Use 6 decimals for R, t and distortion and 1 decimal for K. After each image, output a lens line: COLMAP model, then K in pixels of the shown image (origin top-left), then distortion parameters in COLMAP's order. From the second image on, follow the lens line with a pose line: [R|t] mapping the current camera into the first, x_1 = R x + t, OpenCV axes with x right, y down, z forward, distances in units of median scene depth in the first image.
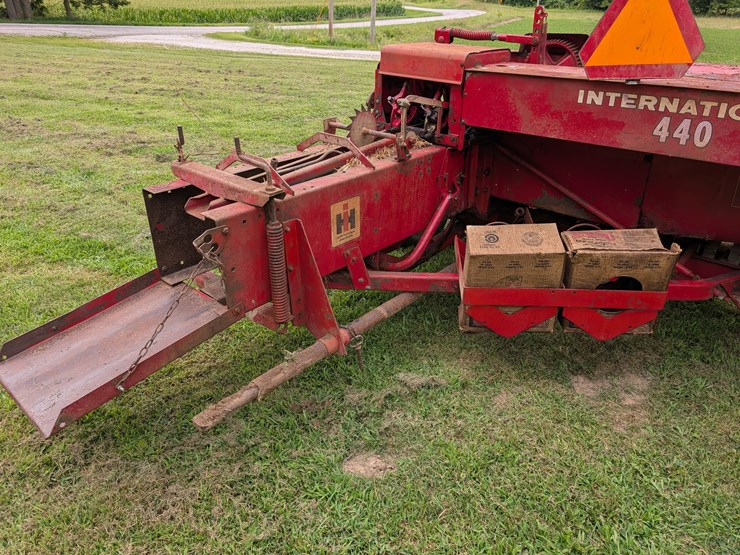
lens RADIAL K [[537.6, 0, 370.0], [0, 537.6, 277.5], [0, 0, 1]] dist [0.002773, -0.008435]
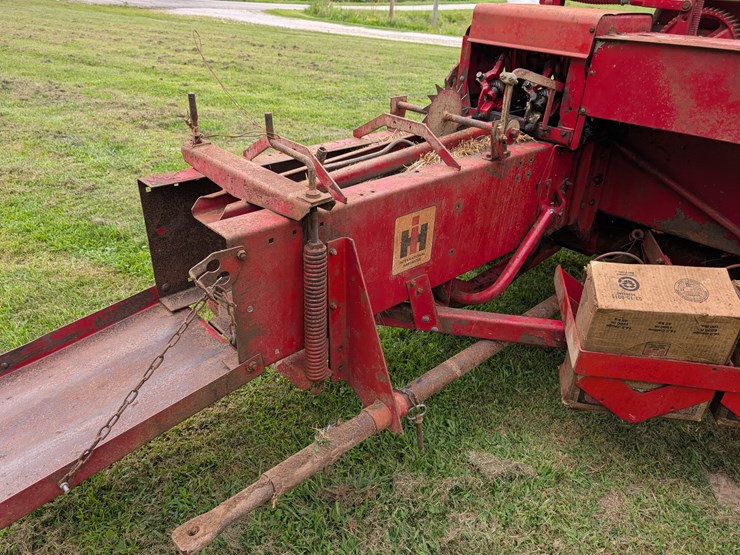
lens RADIAL K [[542.9, 0, 368.6], [0, 542.9, 278.2], [0, 0, 1]] dist [-0.000257, -0.004405]
pose [[0.994050, 0.078216, -0.075803, -0.042776], [-0.076443, 0.996734, 0.026019, -0.062792], [0.077591, -0.020070, 0.996783, 0.248974]]
